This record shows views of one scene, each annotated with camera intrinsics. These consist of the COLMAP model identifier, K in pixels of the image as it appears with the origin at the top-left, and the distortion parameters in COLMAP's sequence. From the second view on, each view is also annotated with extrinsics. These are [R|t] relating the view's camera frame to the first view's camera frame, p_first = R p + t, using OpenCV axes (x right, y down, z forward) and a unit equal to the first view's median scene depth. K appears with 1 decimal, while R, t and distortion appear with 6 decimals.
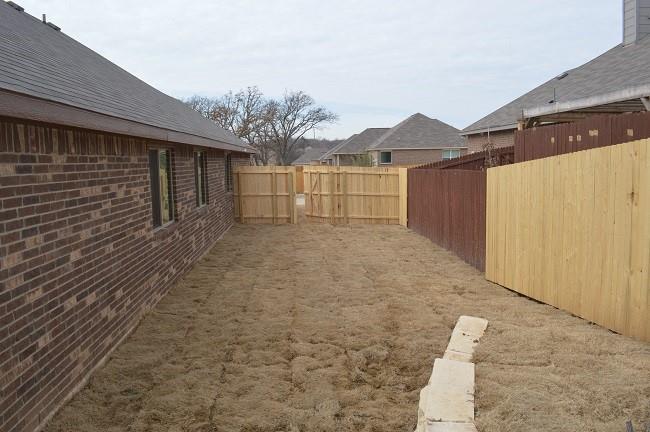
lens RADIAL K [[521.4, 0, 324.4], [0, 521.4, 216.9], [0, 0, 1]] dist [-0.077971, 0.008779]
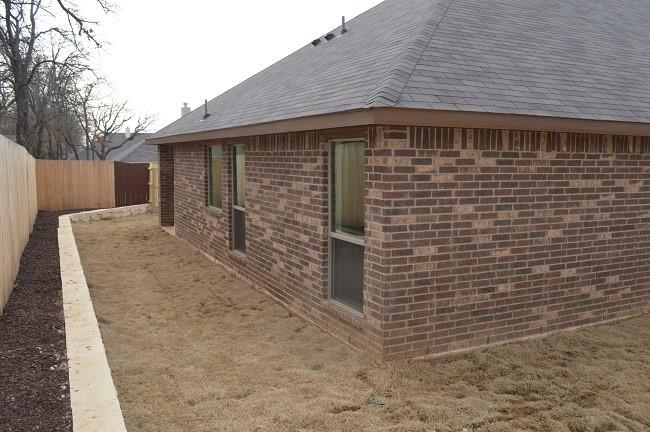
lens RADIAL K [[530.3, 0, 325.2], [0, 530.3, 216.9], [0, 0, 1]] dist [-0.003998, -0.000714]
pose [[0.396001, 0.123159, -0.909953, 0.487937], [-0.115289, 0.989792, 0.083793, -0.008278], [0.910984, 0.071725, 0.406157, -0.033561]]
